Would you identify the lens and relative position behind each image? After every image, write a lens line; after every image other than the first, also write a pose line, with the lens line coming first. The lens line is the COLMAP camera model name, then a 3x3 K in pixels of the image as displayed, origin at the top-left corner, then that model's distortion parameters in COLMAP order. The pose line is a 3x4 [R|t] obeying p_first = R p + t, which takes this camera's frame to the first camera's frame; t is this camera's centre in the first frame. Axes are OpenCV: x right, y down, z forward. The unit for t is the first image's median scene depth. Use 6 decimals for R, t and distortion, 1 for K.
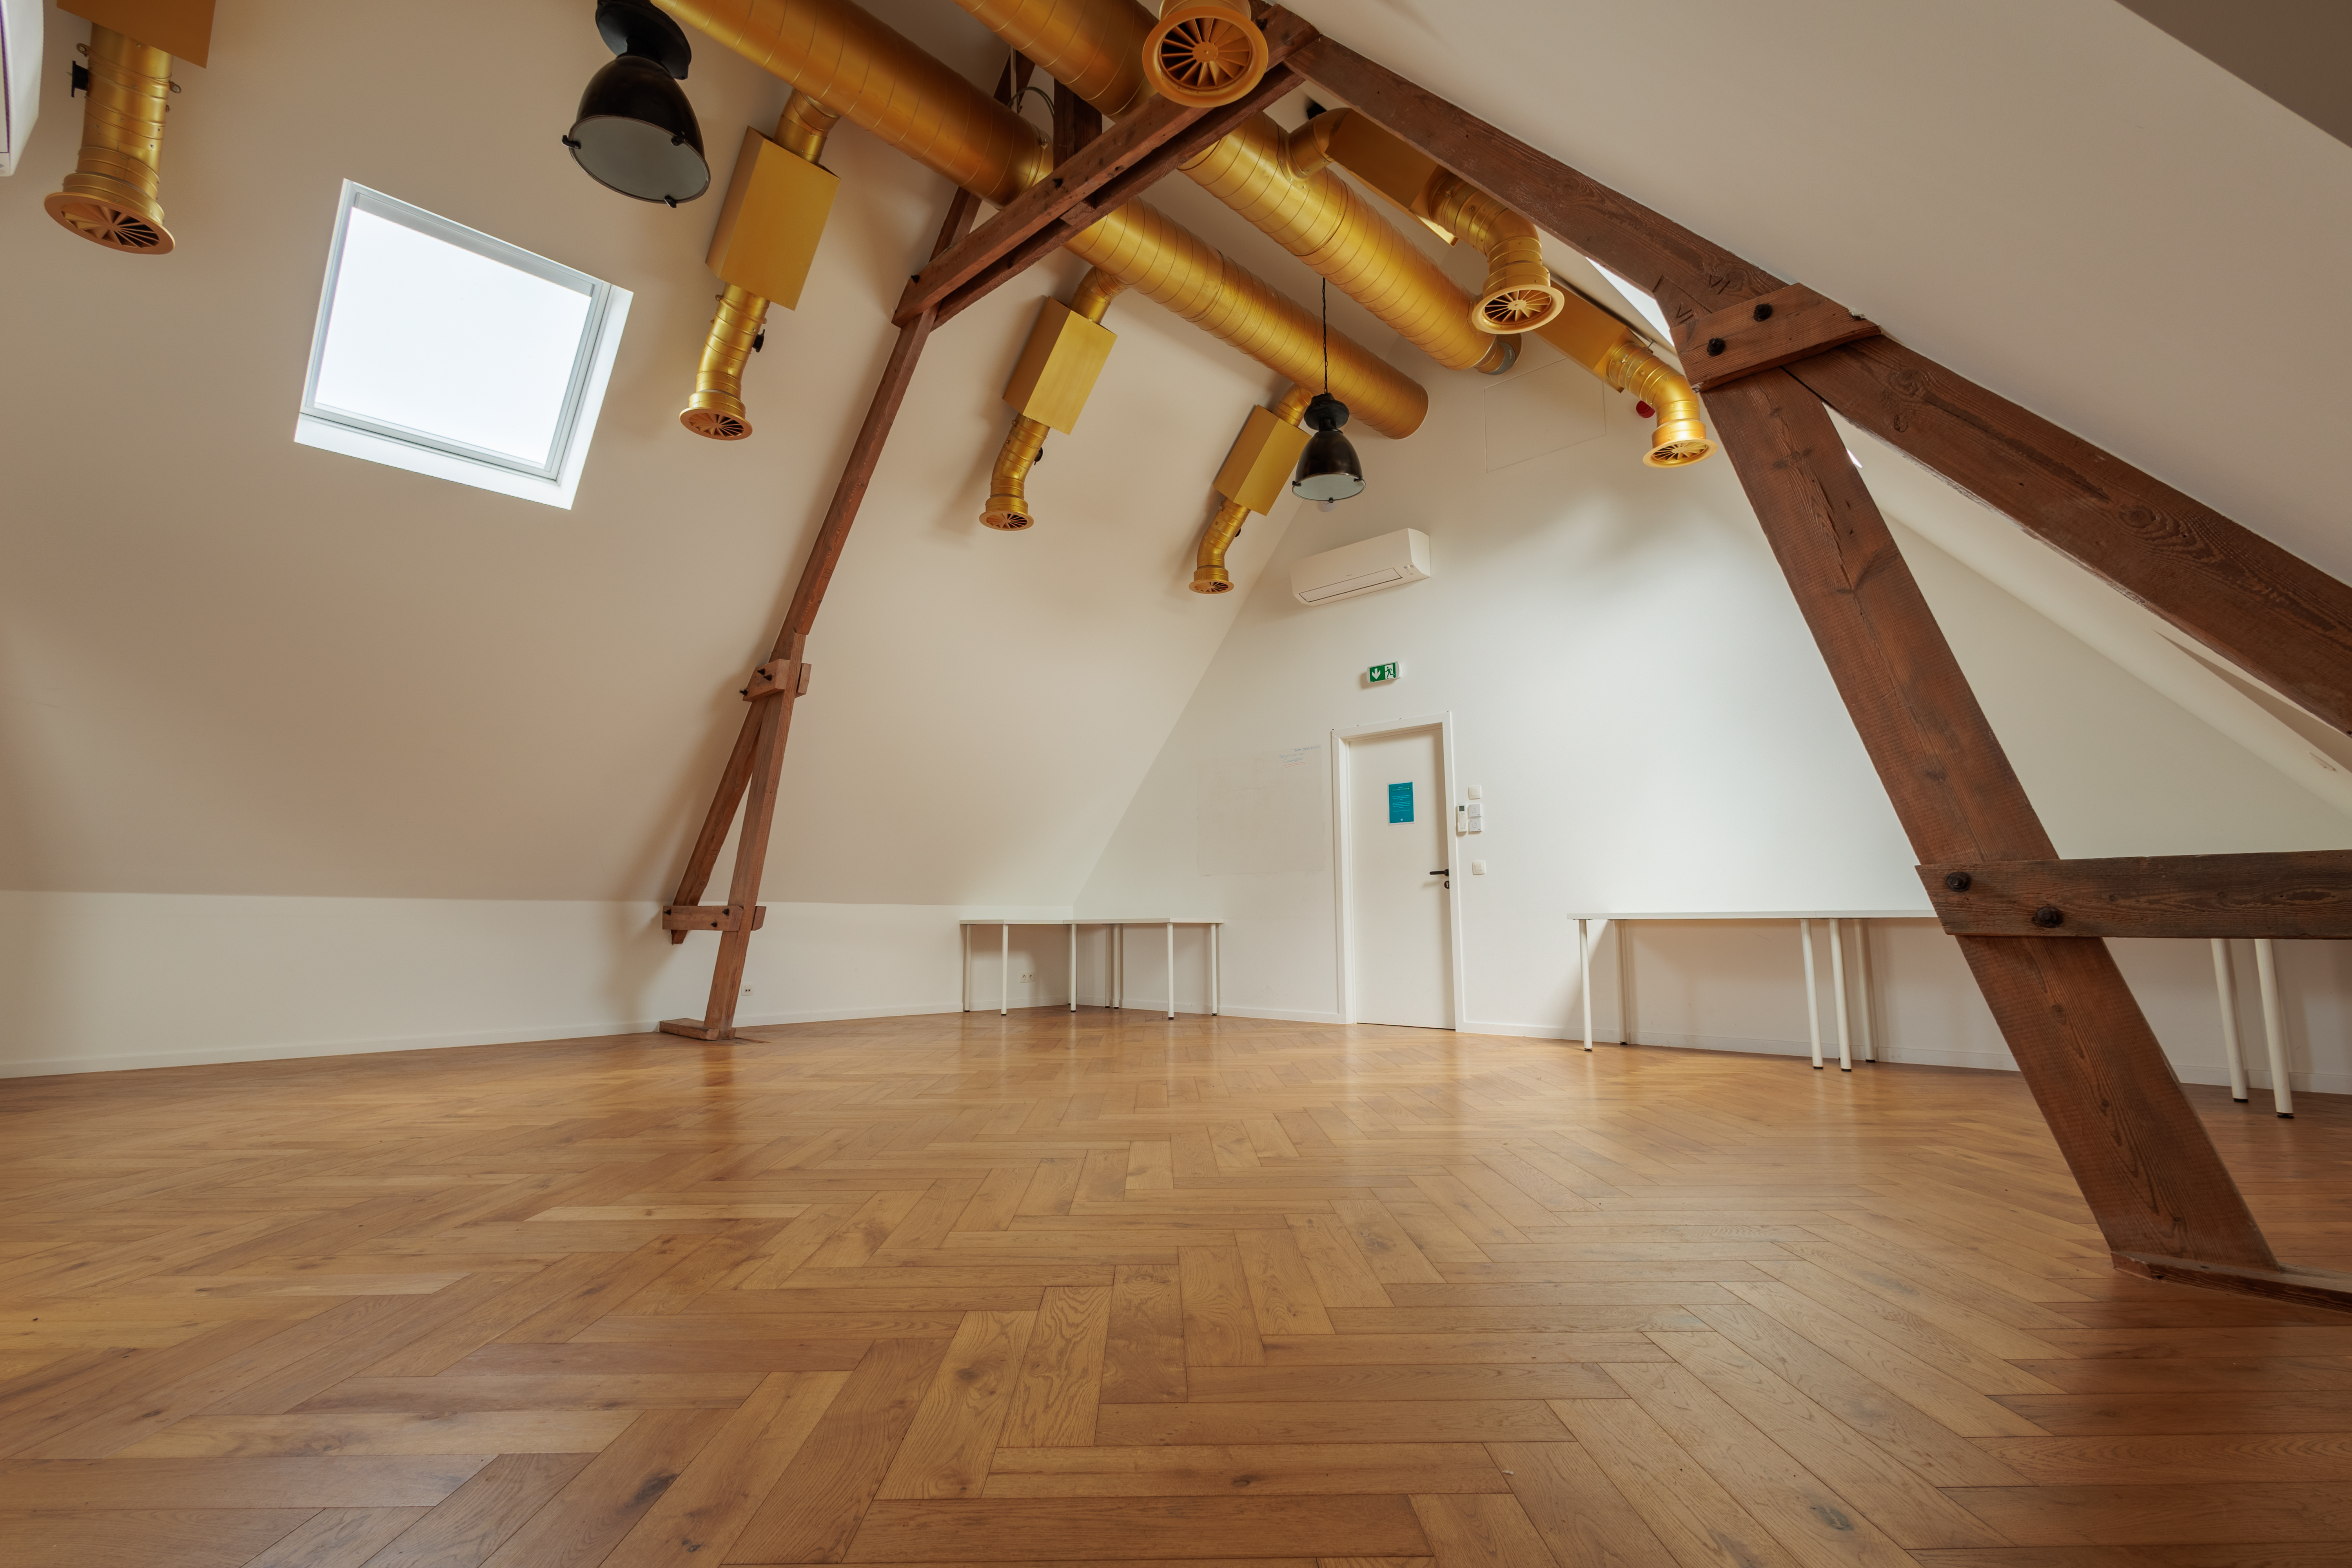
lens RADIAL K [[1075.9, 0, 1176.0], [0, 1075.9, 784.0], [0, 0, 1]] dist [0.009313, 0.000376]
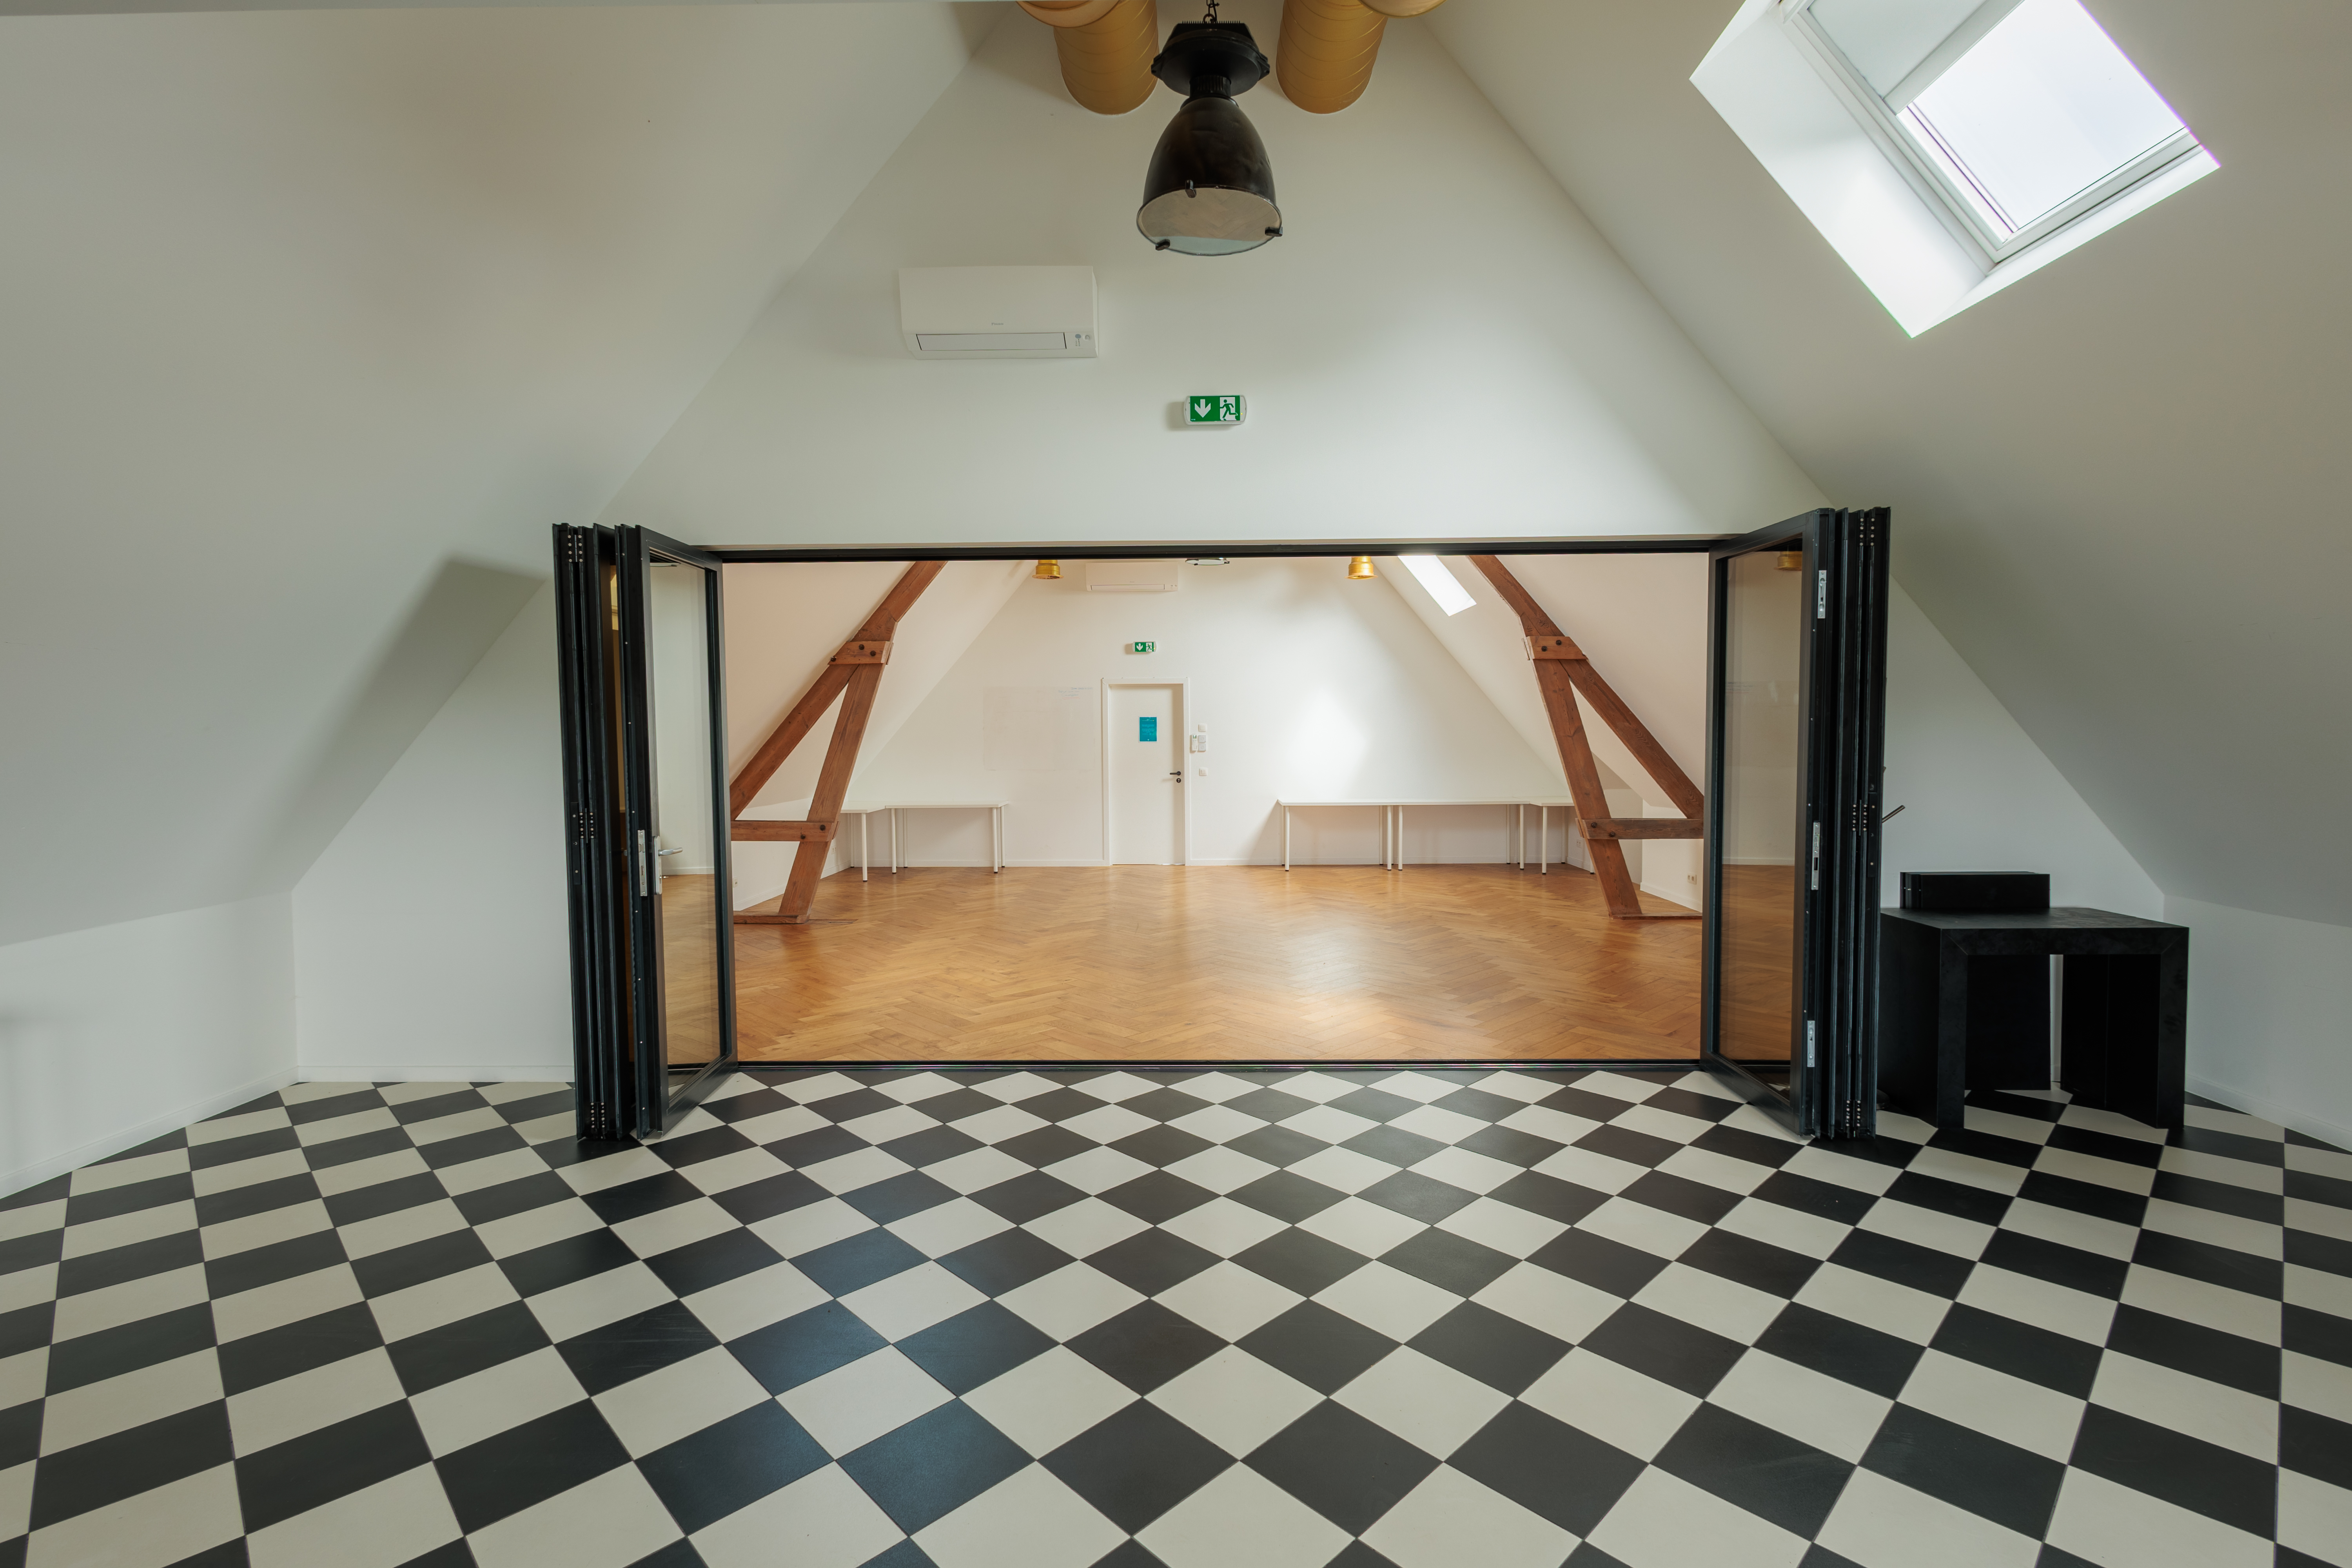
lens RADIAL K [[1075.9, 0, 1176.0], [0, 1075.9, 784.0], [0, 0, 1]] dist [0.009313, 0.000376]
pose [[0.731901, -0.038206, 0.680339, -0.911029], [-0.085841, 0.985303, 0.147679, -0.151523], [-0.675982, -0.166487, 0.717865, -0.210474]]
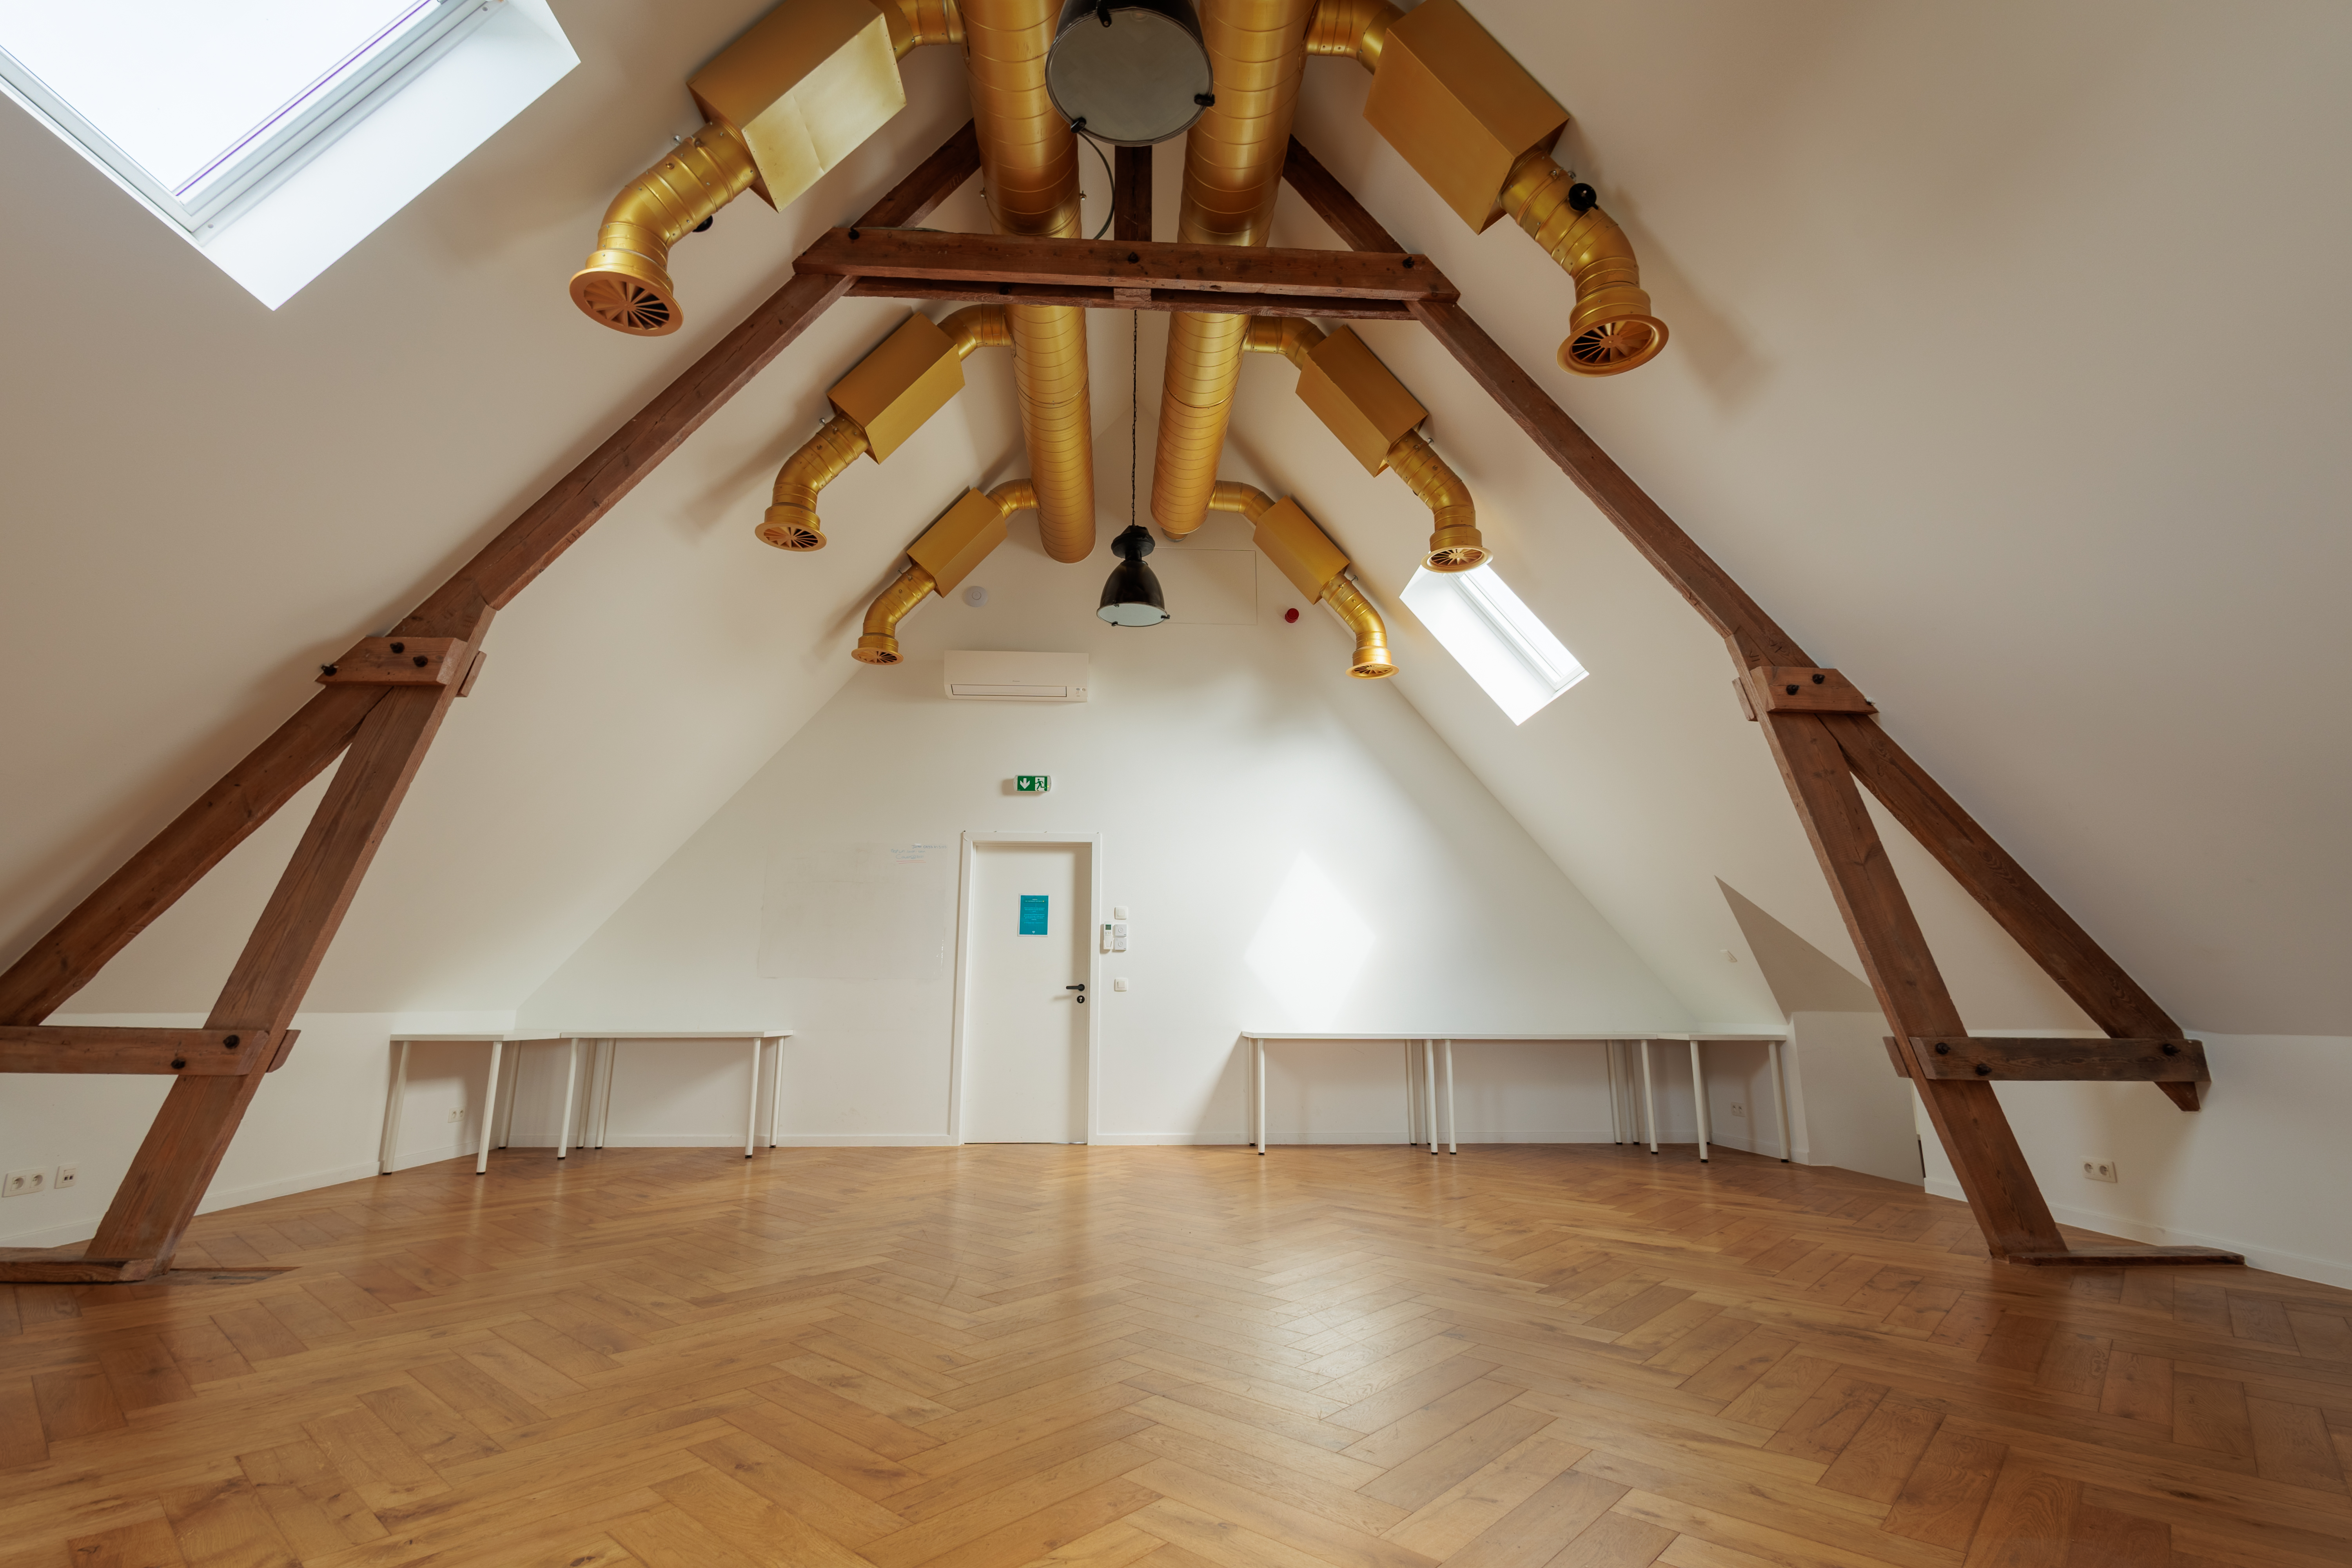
lens RADIAL K [[1075.9, 0, 1176.0], [0, 1075.9, 784.0], [0, 0, 1]] dist [0.009313, 0.000376]
pose [[0.682227, 0.155224, 0.714473, -0.462873], [-0.103289, 0.987865, -0.115993, -0.000268], [-0.723808, 0.005336, 0.689981, 0.222981]]
